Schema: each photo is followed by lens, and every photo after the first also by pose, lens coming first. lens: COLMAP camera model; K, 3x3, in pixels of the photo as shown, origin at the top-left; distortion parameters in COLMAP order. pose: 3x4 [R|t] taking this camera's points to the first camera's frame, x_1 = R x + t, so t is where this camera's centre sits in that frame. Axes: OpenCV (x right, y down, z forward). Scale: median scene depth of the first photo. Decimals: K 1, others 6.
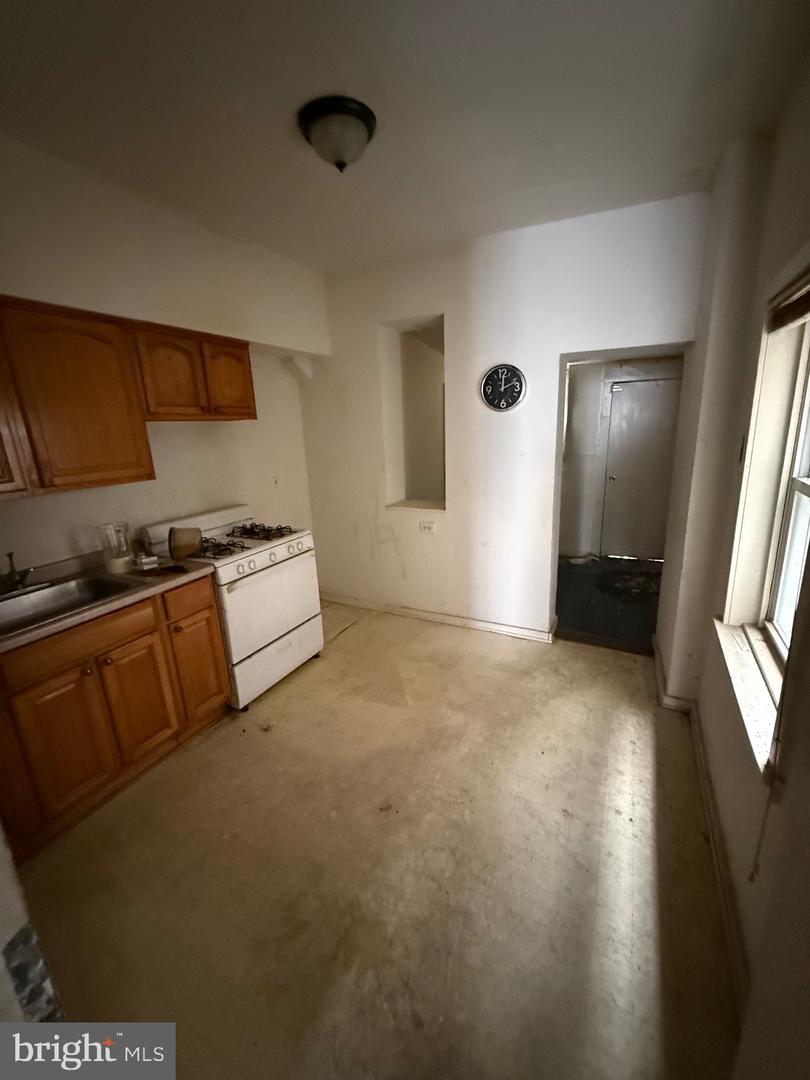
lens RADIAL K [[428.1, 0, 405.0], [0, 428.1, 540.0], [0, 0, 1]] dist [-0.000737, -0.000047]
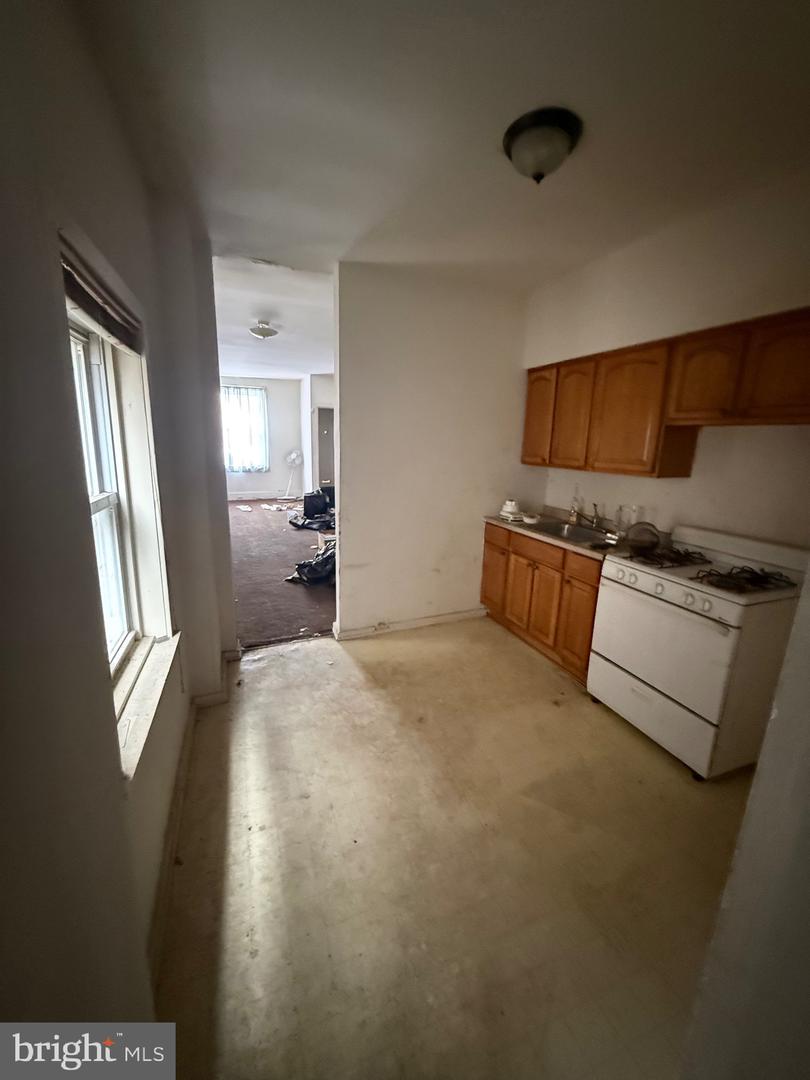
lens RADIAL K [[428.1, 0, 405.0], [0, 428.1, 540.0], [0, 0, 1]] dist [-0.000737, -0.000047]
pose [[-0.660275, 0.200469, -0.723774, 0.778558], [-0.189473, 0.888078, 0.418828, -0.387131], [0.726730, 0.413677, -0.548392, 1.360244]]
